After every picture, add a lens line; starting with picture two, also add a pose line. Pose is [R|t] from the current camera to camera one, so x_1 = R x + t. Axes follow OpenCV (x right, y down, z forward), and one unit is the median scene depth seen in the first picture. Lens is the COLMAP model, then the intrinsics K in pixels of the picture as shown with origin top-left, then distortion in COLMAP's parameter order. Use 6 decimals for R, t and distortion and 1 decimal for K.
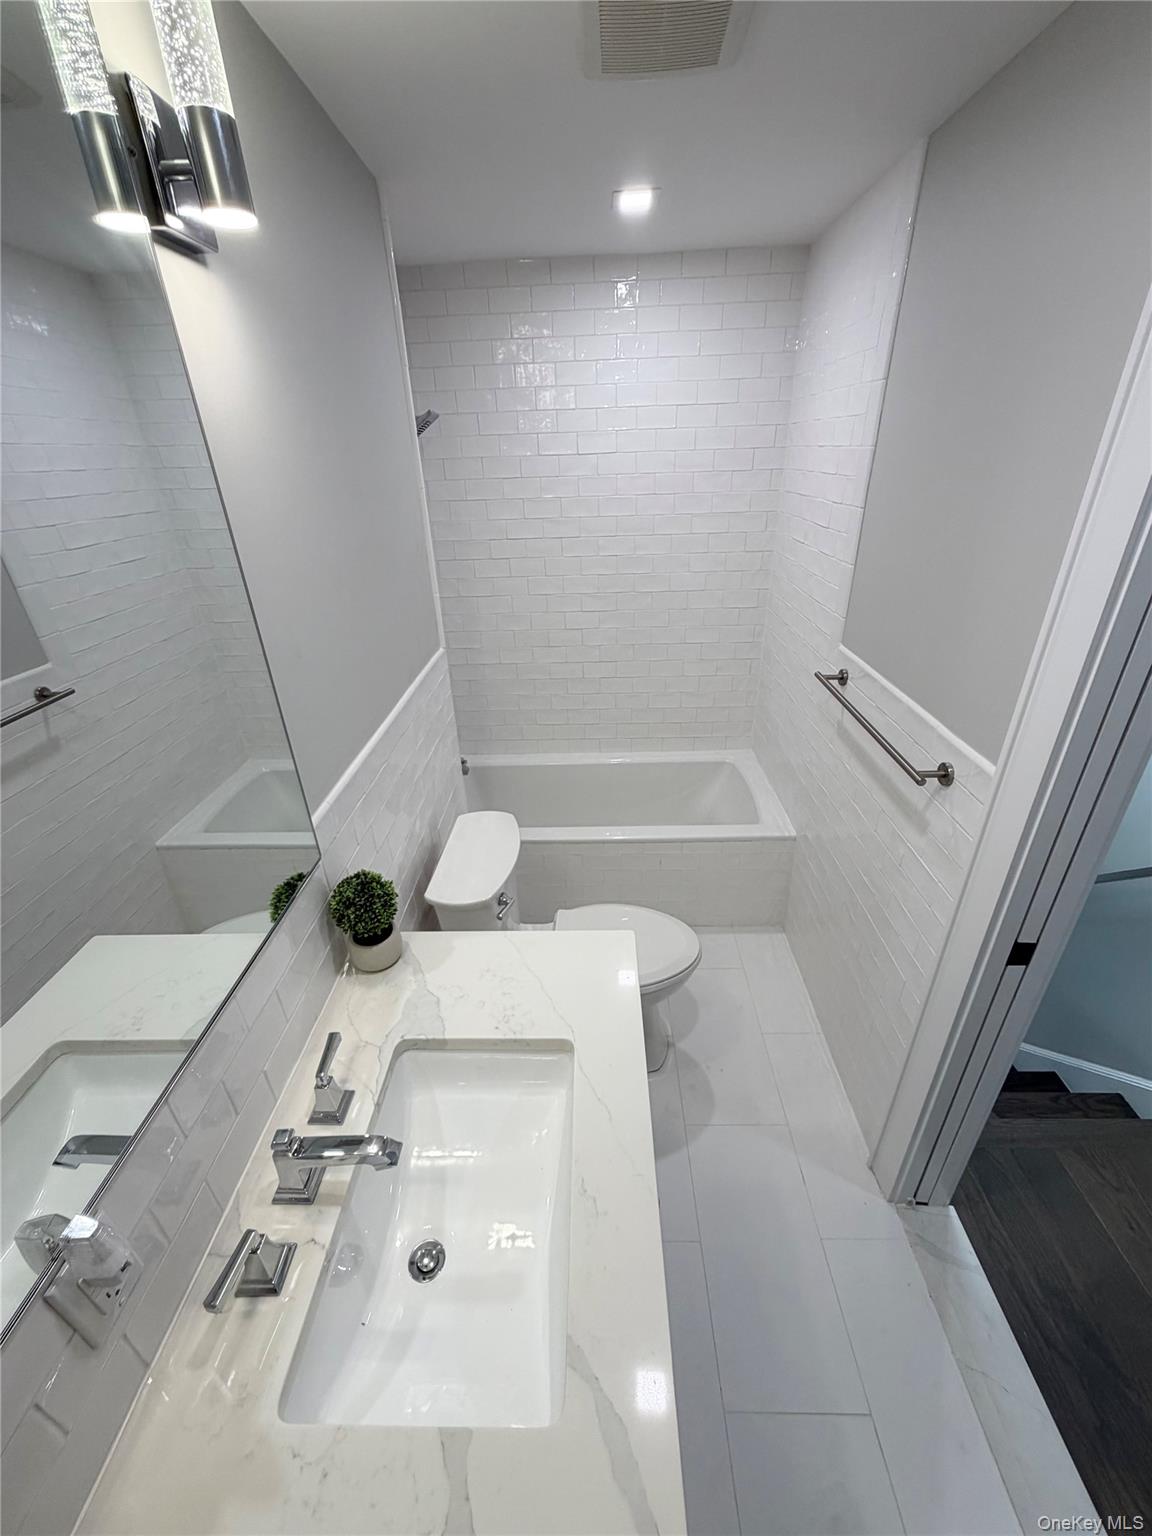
lens RADIAL K [[607.1, 0, 580.7], [0, 607.1, 768.3], [0, 0, 1]] dist [-0.000515, 0.000341]
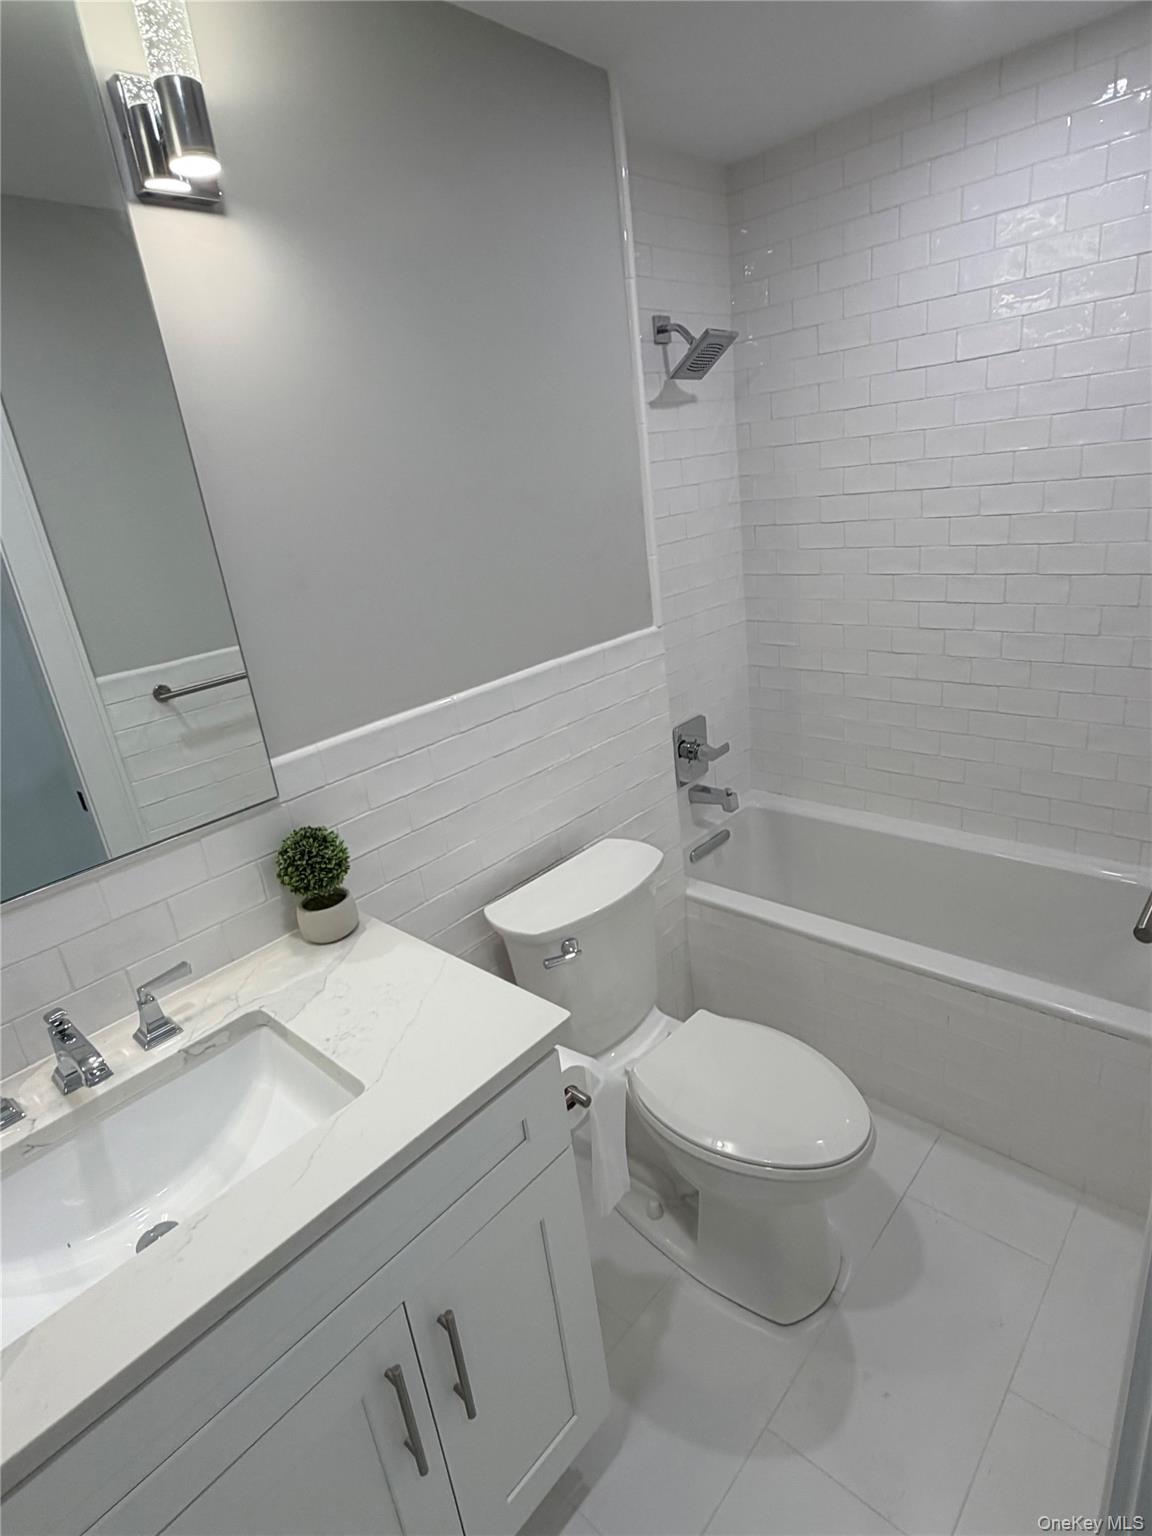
lens RADIAL K [[816.4, 0, 573.1], [0, 816.4, 764.7], [0, 0, 1]] dist [-0.001917, -0.000881]
pose [[0.757635, 0.175475, -0.628647, 0.413983], [-0.225758, 0.974183, -0.000155, -0.003113], [0.612390, 0.142040, 0.777691, 0.168469]]
